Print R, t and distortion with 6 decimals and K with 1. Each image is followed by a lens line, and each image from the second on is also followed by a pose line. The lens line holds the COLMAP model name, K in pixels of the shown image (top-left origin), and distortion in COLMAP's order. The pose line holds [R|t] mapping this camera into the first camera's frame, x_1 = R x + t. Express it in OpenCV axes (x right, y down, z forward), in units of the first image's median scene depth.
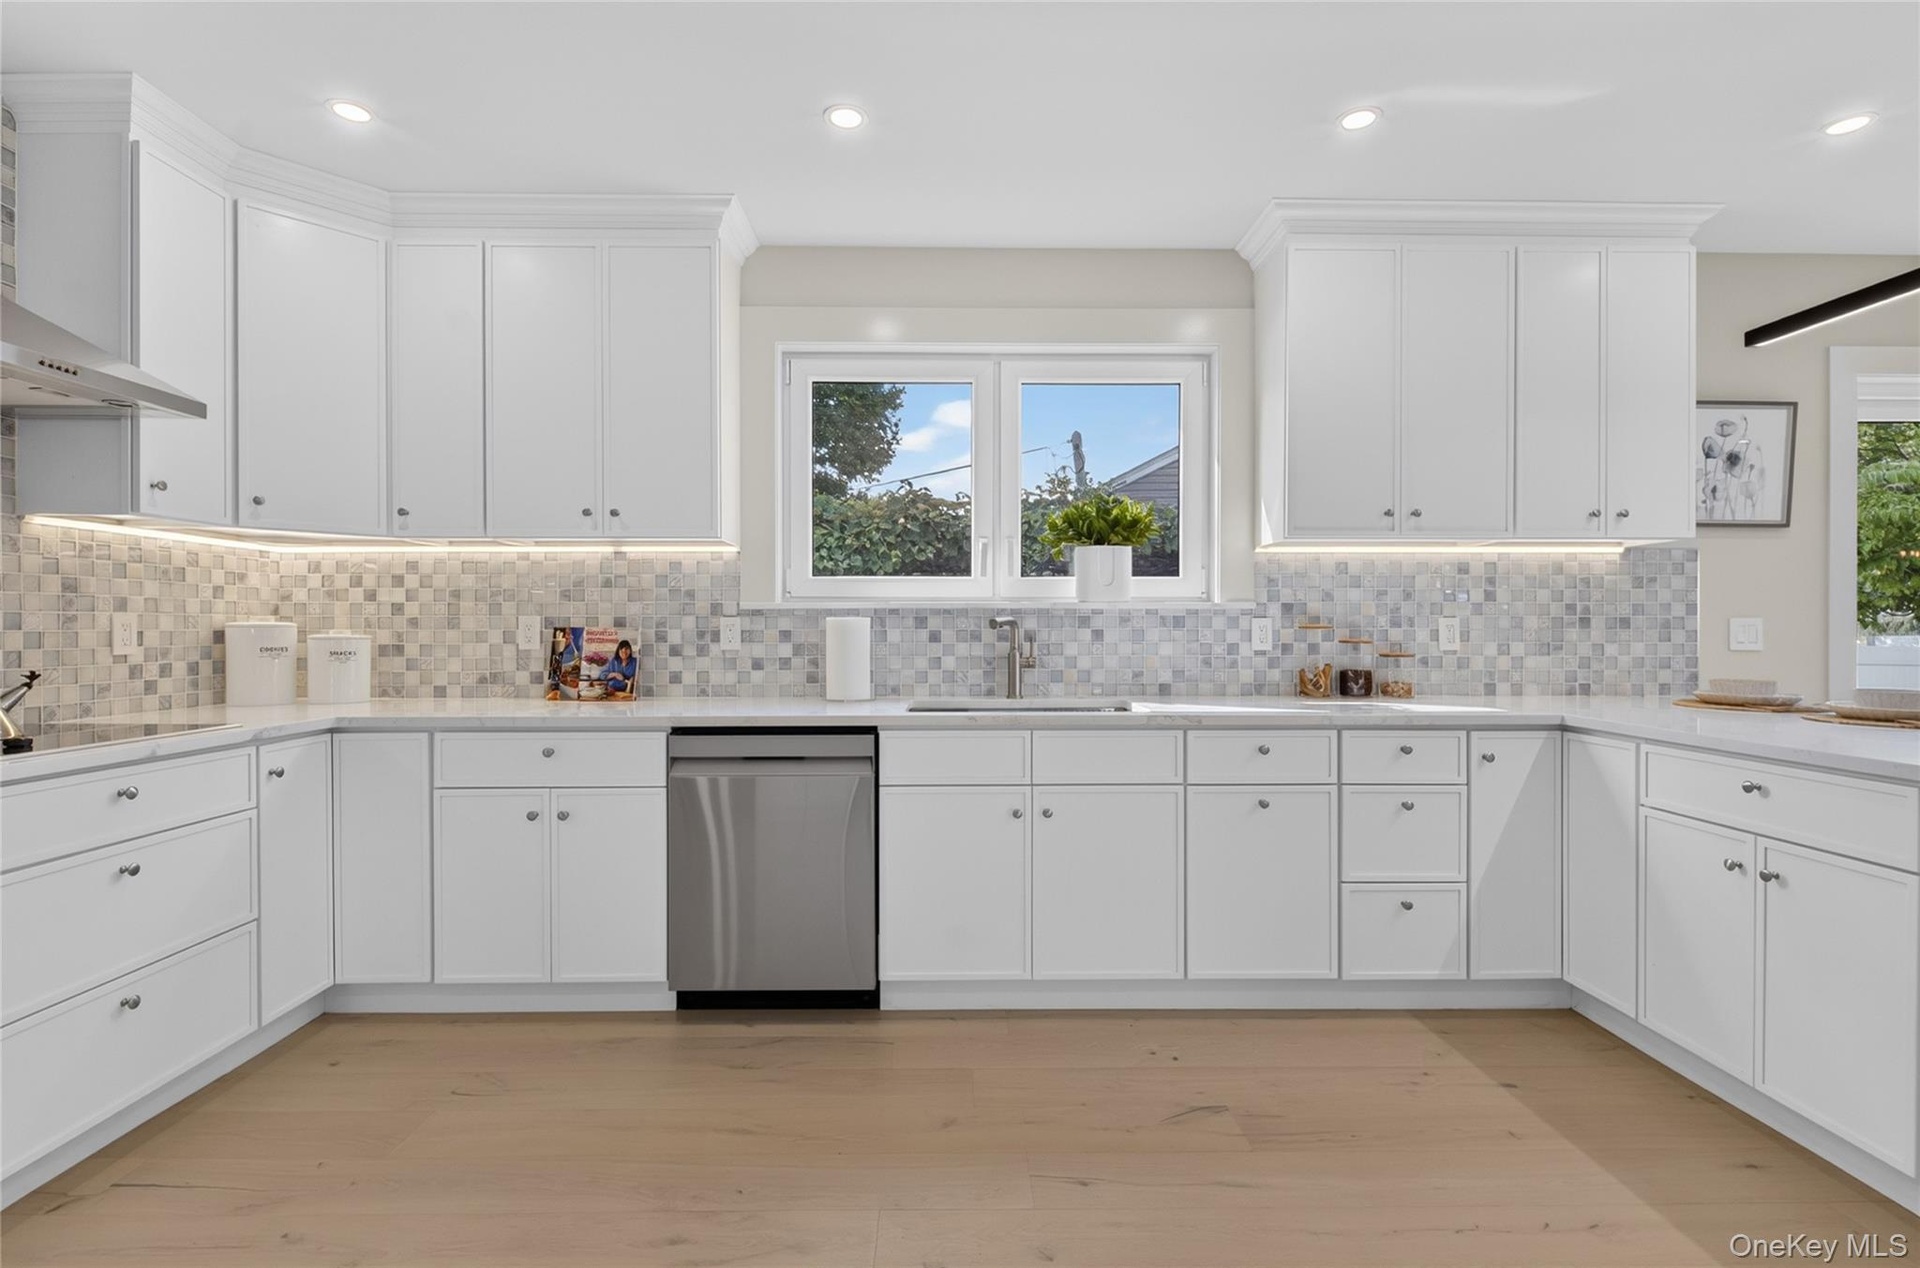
lens RADIAL K [[876.2, 0, 968.2], [0, 876.2, 633.0], [0, 0, 1]] dist [0.006858, -0.003056]
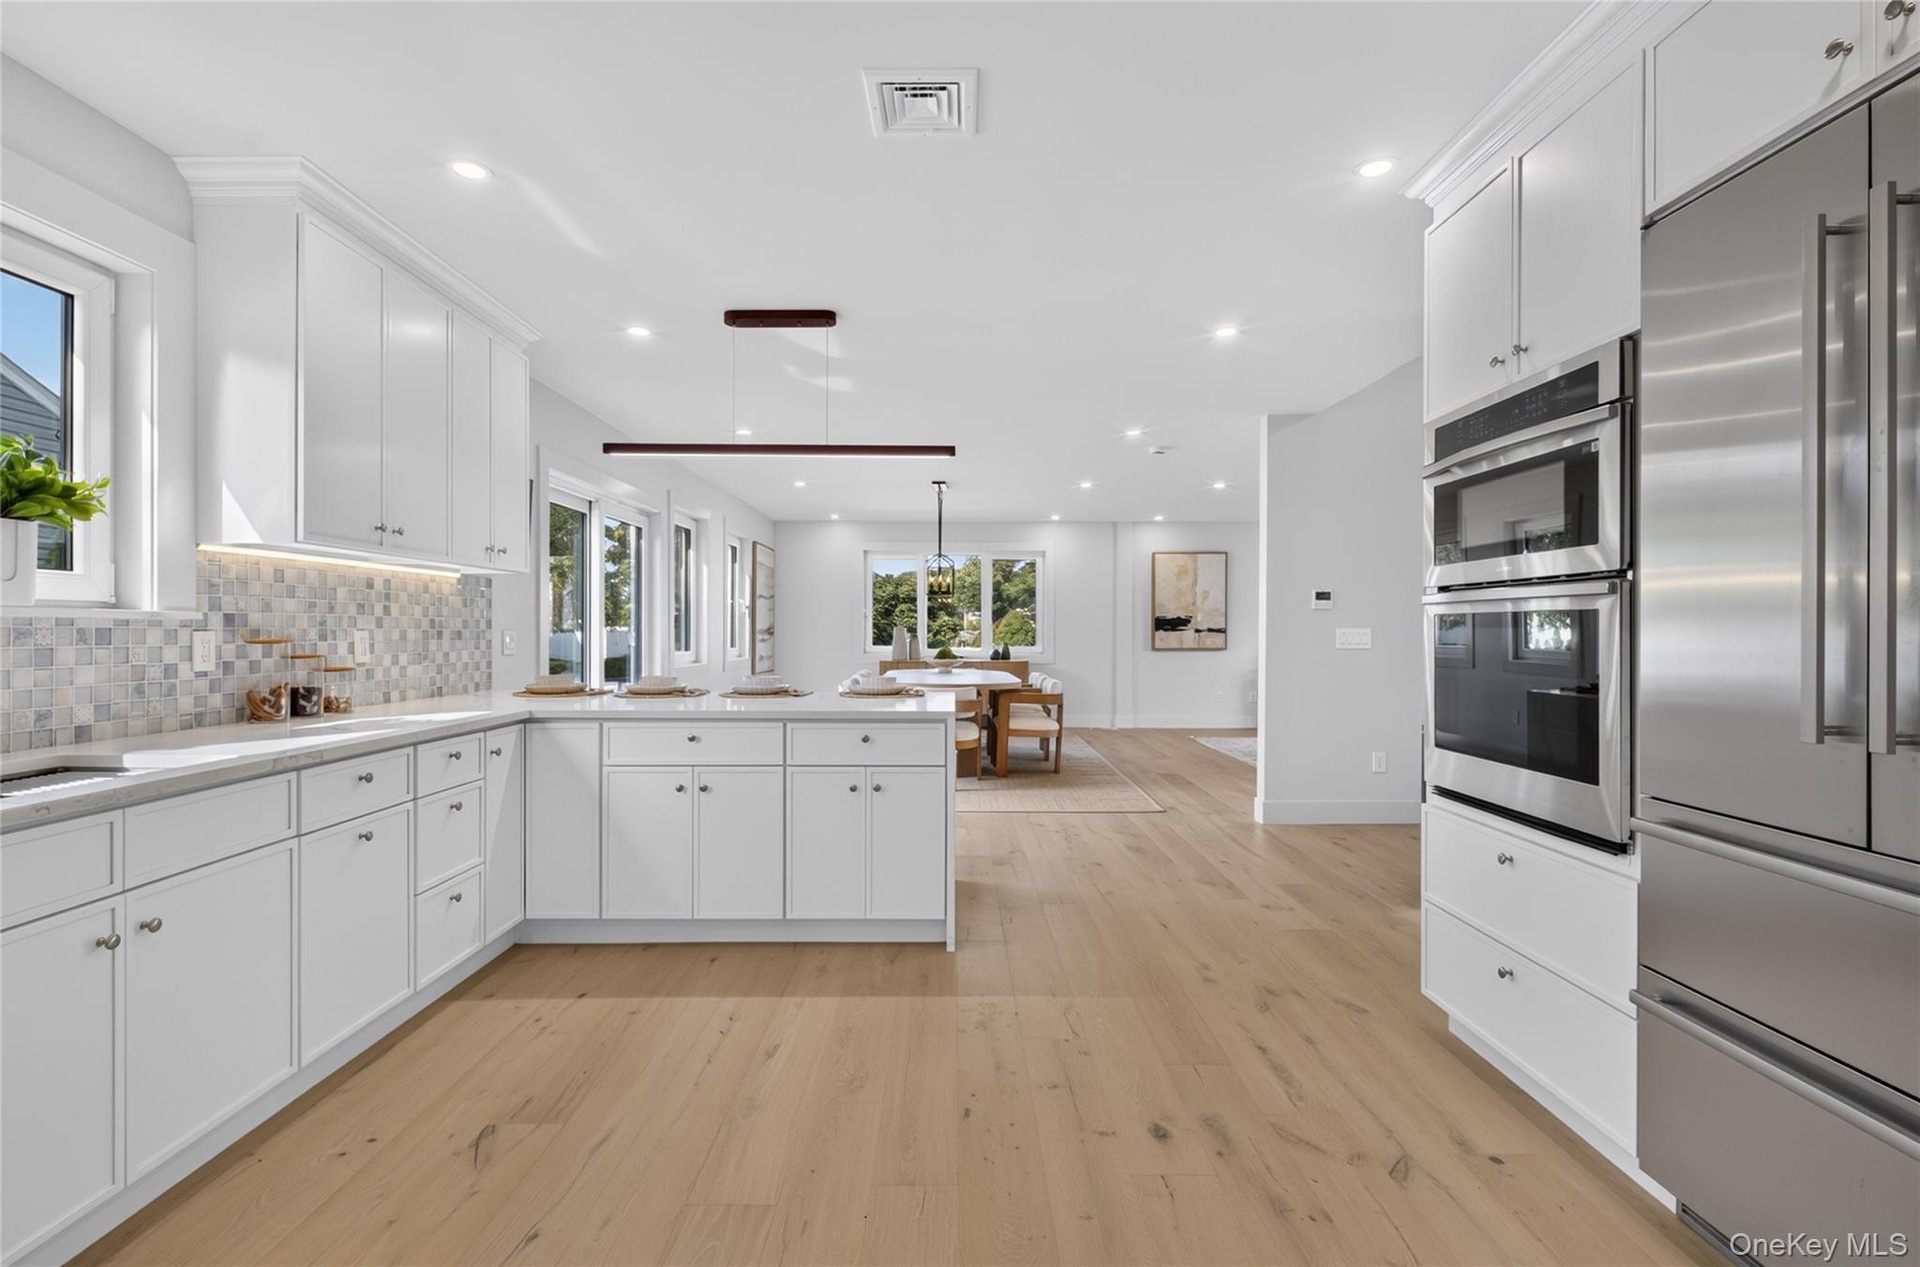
lens RADIAL K [[876.2, 0, 956.8], [0, 876.2, 632.6], [0, 0, 1]] dist [0.006858, -0.003056]
pose [[0.012885, -0.001739, 0.999915, -0.468460], [0.001709, 0.999997, 0.001718, -0.016023], [-0.999916, 0.001687, 0.012888, 0.296155]]
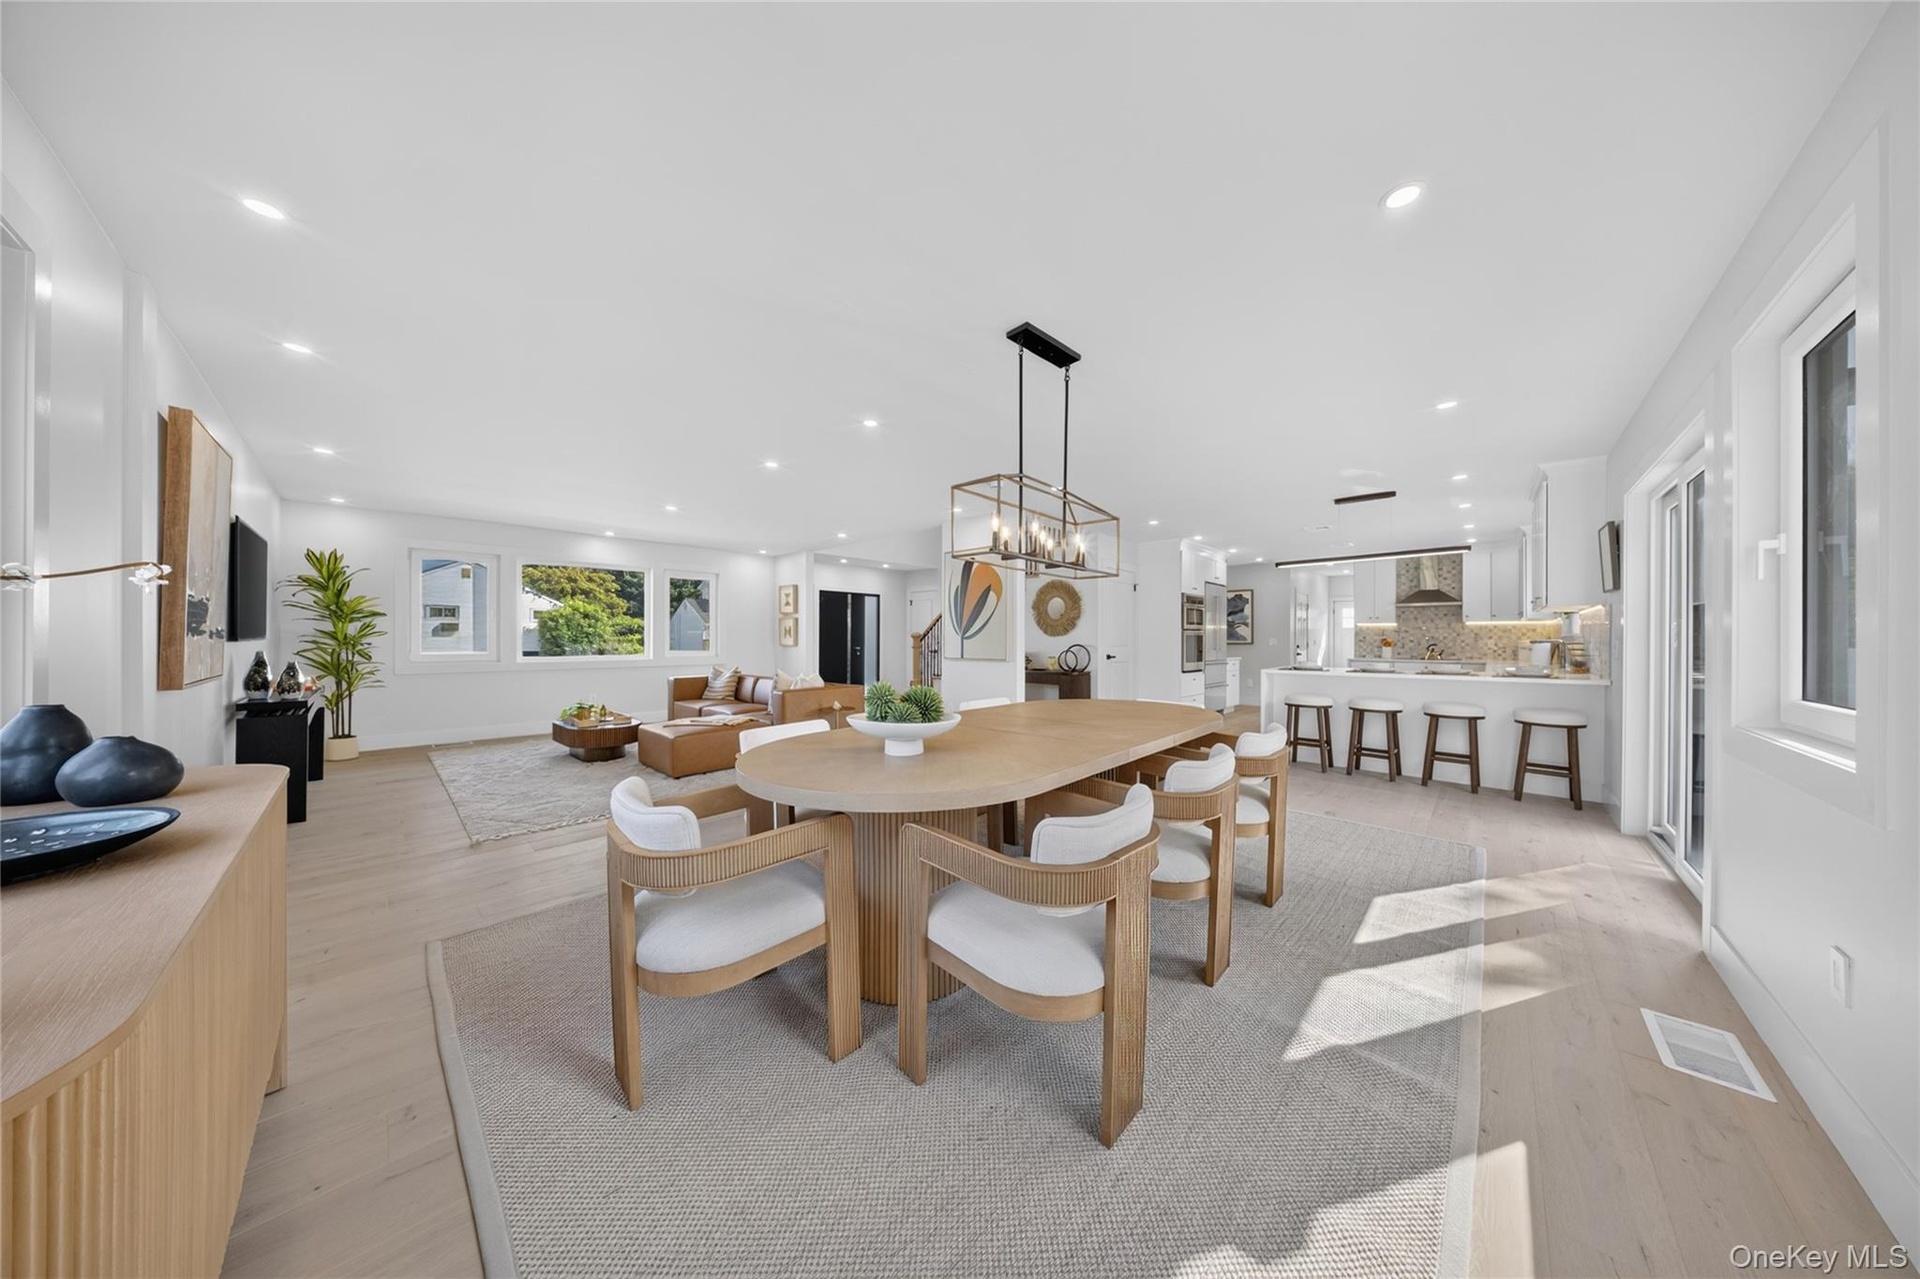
lens RADIAL K [[556.6, 0, 958.9], [0, 556.6, 637.6], [0, 0, 1]] dist [0.000362, -0.000015]
pose [[-0.704848, -0.002366, -0.709354, 2.696927], [-0.004094, 0.999991, 0.000733, -0.018546], [0.709346, 0.003421, -0.704852, 0.855447]]
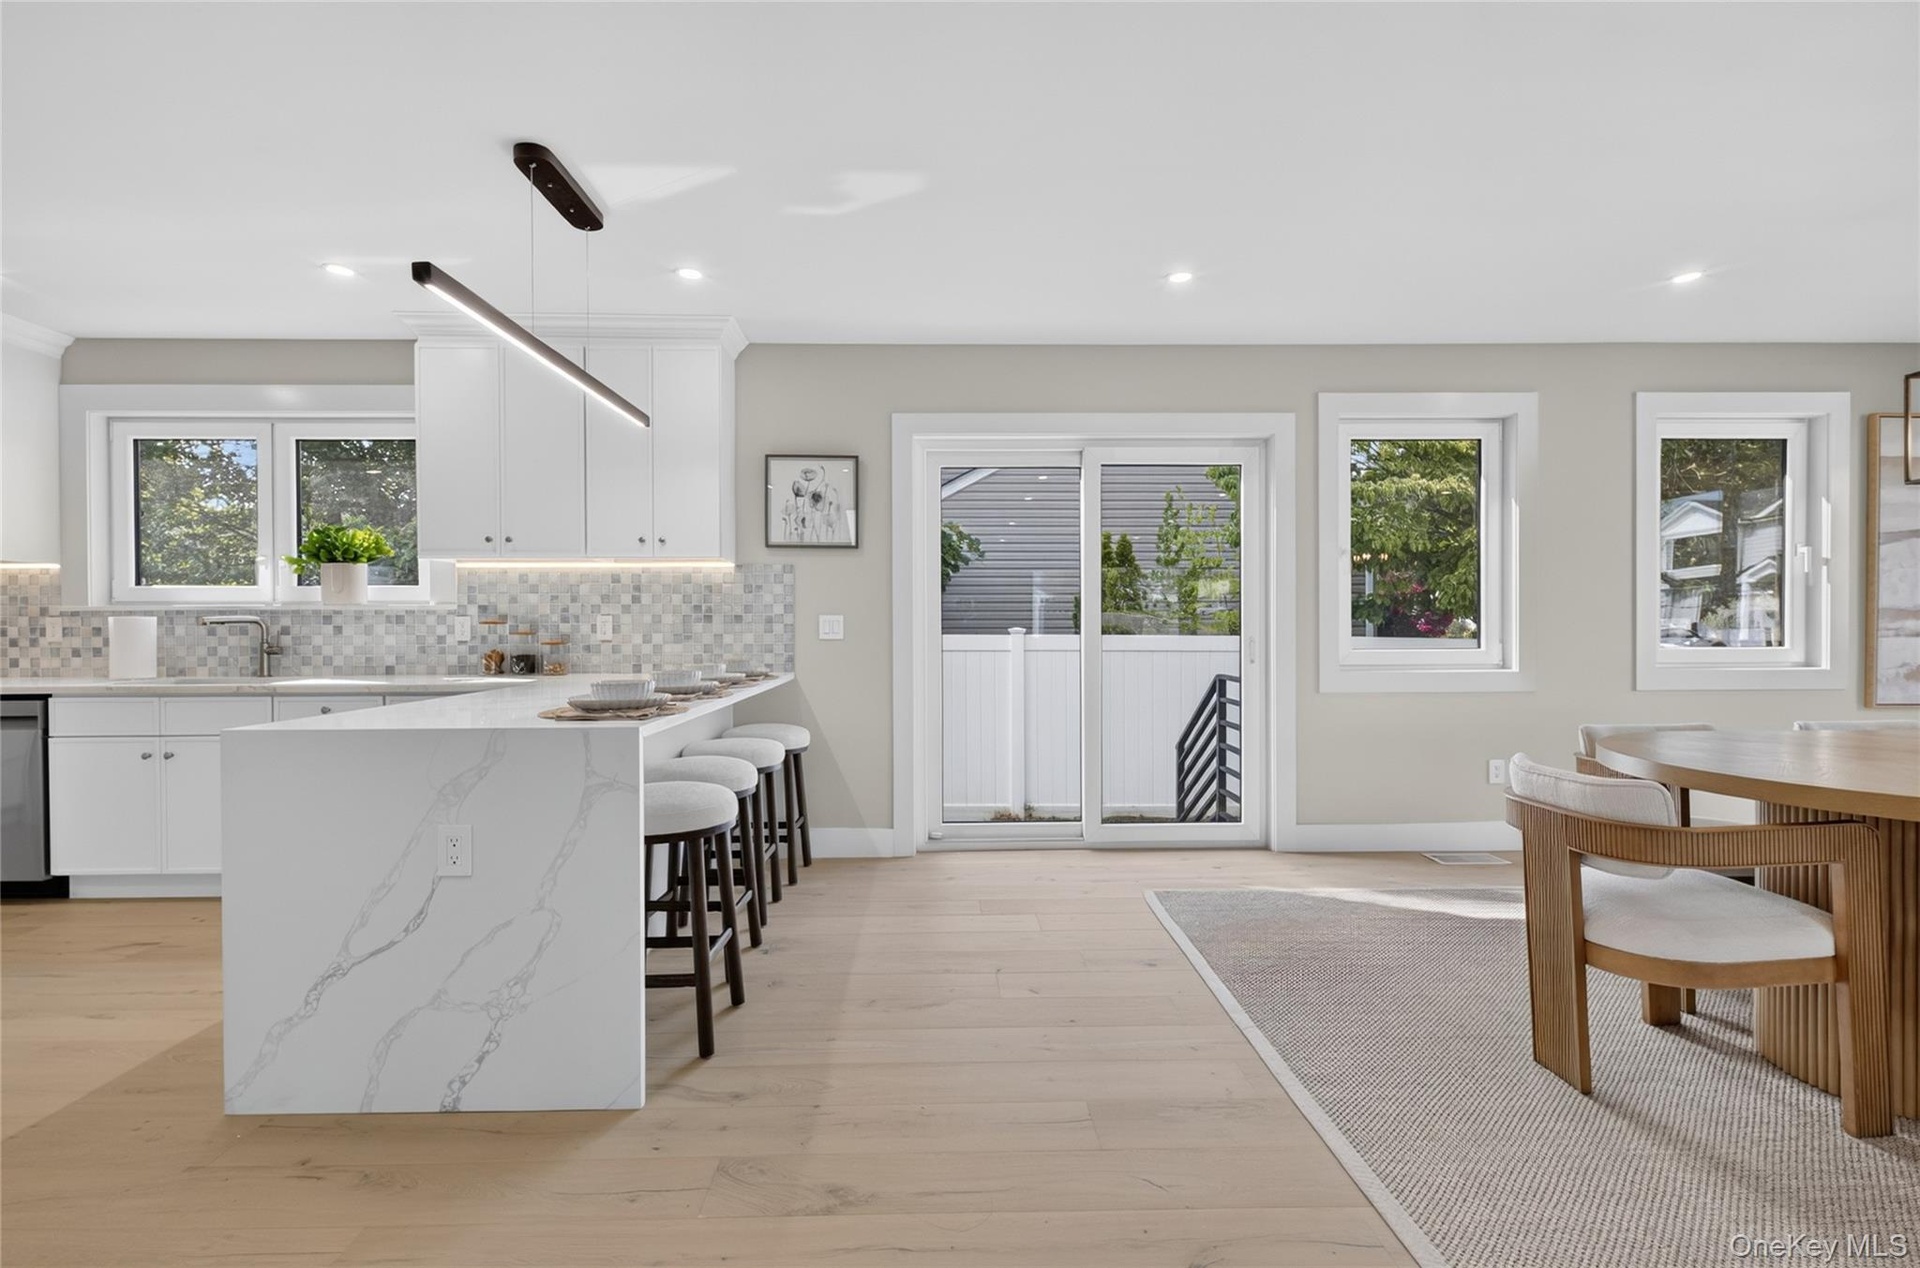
lens RADIAL K [[876.2, 0, 980.3], [0, 876.2, 624.4], [0, 0, 1]] dist [0.006858, -0.003056]
pose [[0.999988, -0.003613, 0.003454, 1.125484], [0.003605, 0.999991, 0.002143, -0.004829], [-0.003462, -0.002130, 0.999992, -0.345724]]
